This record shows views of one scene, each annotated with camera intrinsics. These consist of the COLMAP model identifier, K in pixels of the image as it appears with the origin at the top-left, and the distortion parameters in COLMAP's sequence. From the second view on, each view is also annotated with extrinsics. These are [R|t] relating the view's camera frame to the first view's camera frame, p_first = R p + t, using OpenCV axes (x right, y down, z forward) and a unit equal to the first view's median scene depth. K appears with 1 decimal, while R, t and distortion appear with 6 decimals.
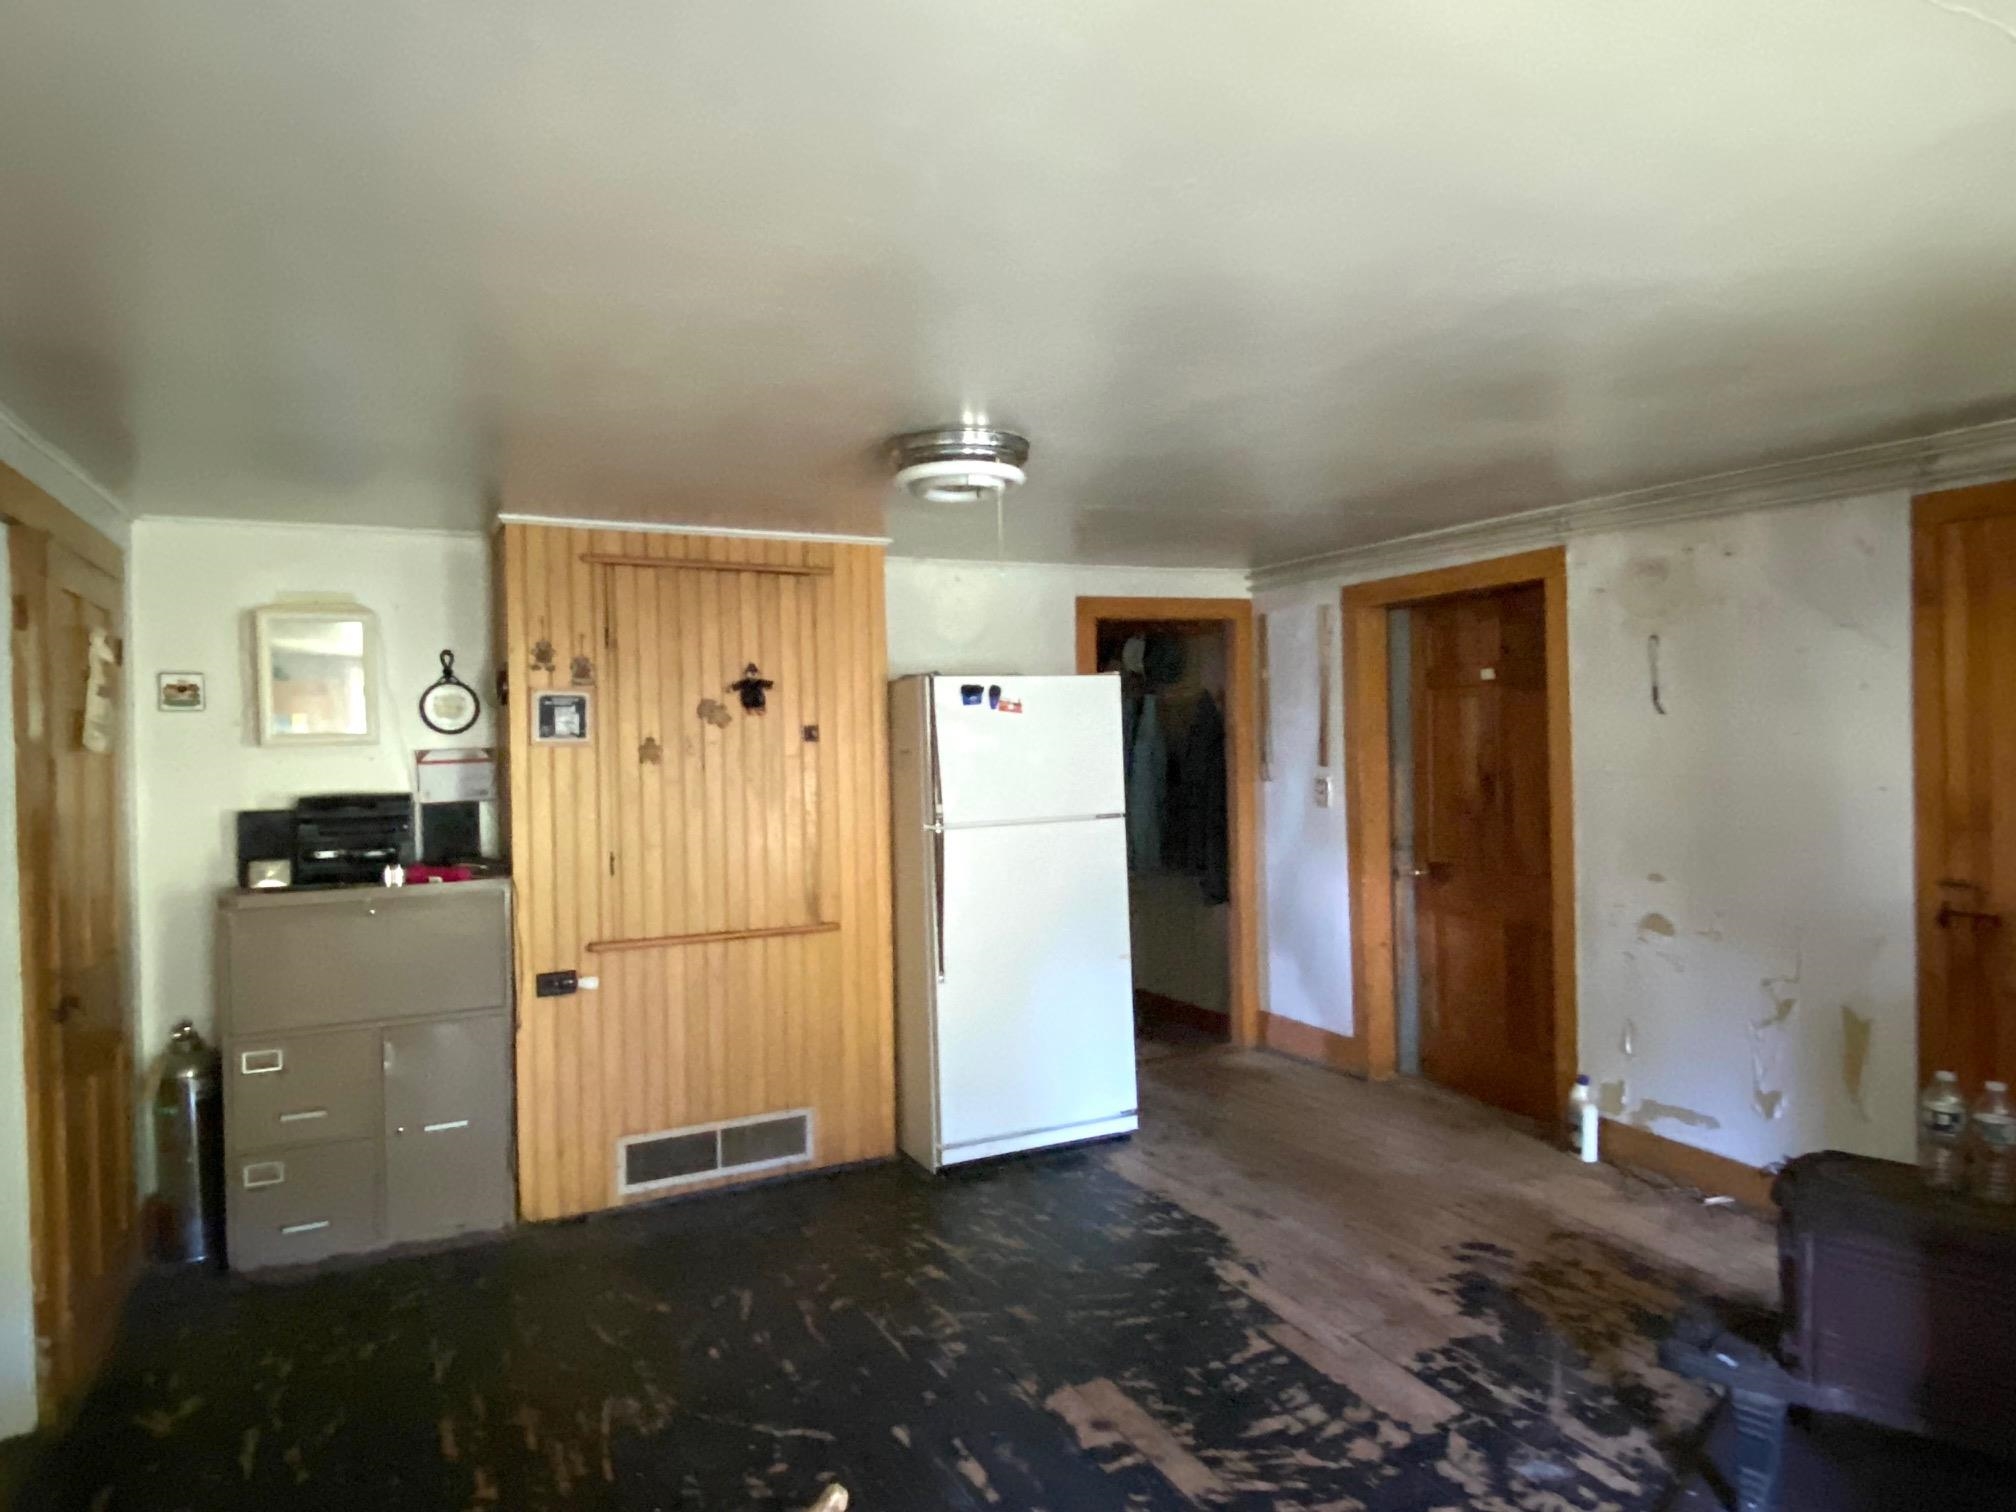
lens RADIAL K [[1229.3, 0, 1008.0], [0, 1229.3, 756.0], [0, 0, 1]] dist [0.041484, -0.047779]
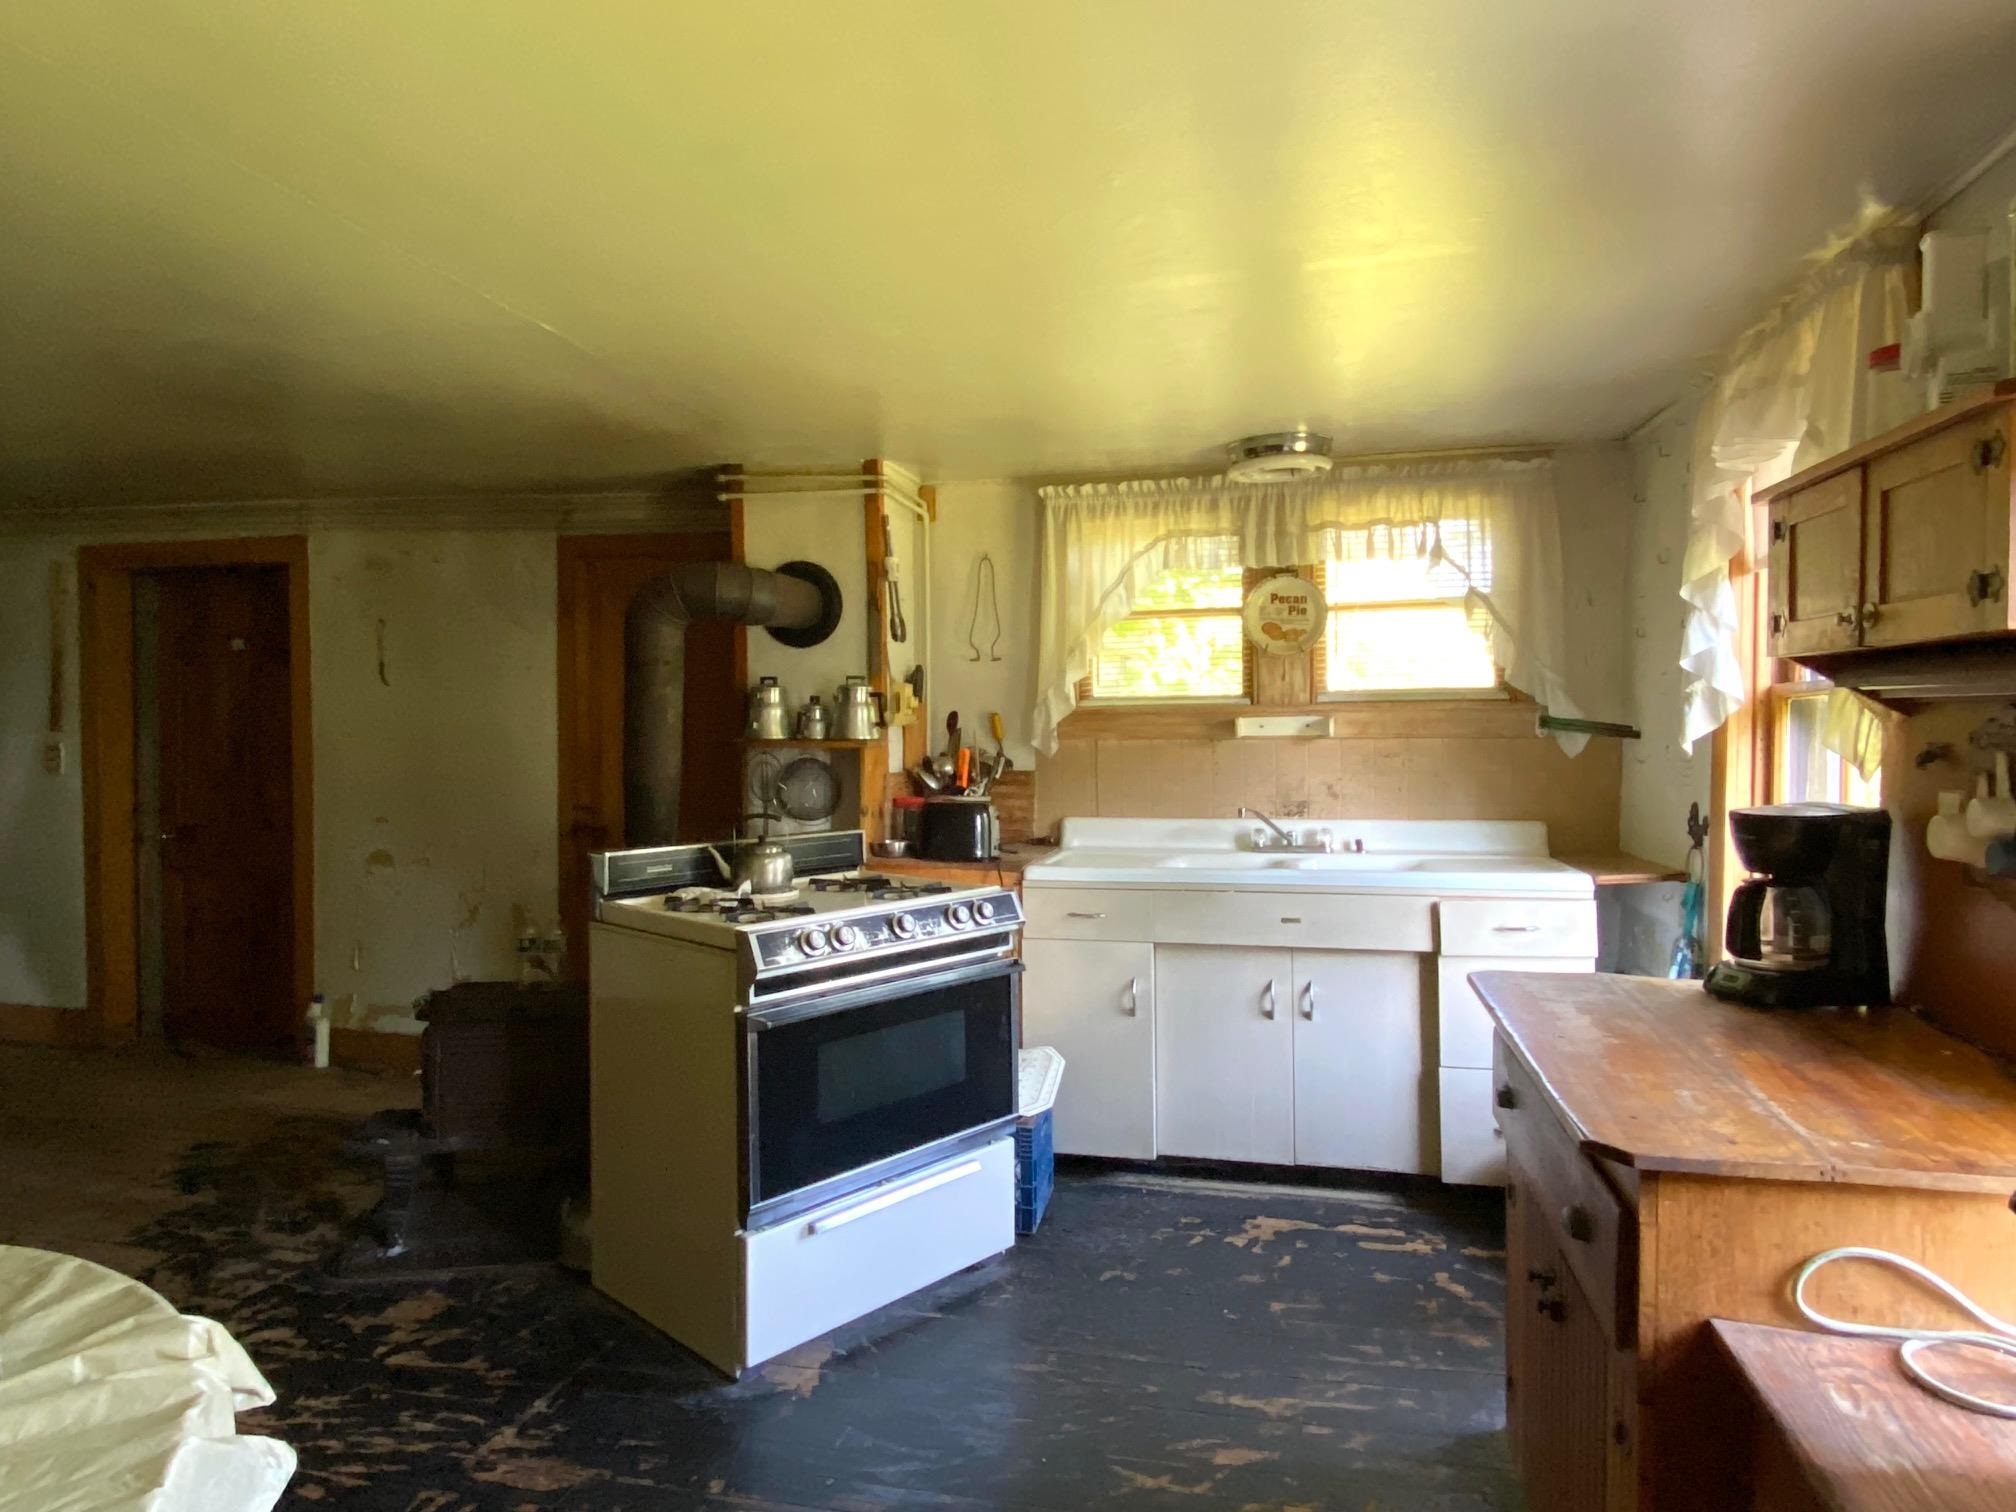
lens RADIAL K [[1229.3, 0, 1008.0], [0, 1229.3, 756.0], [0, 0, 1]] dist [0.041484, -0.047779]
pose [[0.628038, 0.006142, 0.778158, -0.042024], [-0.007447, 0.999970, -0.001882, 0.039550], [-0.778147, -0.004613, 0.628066, -0.283635]]
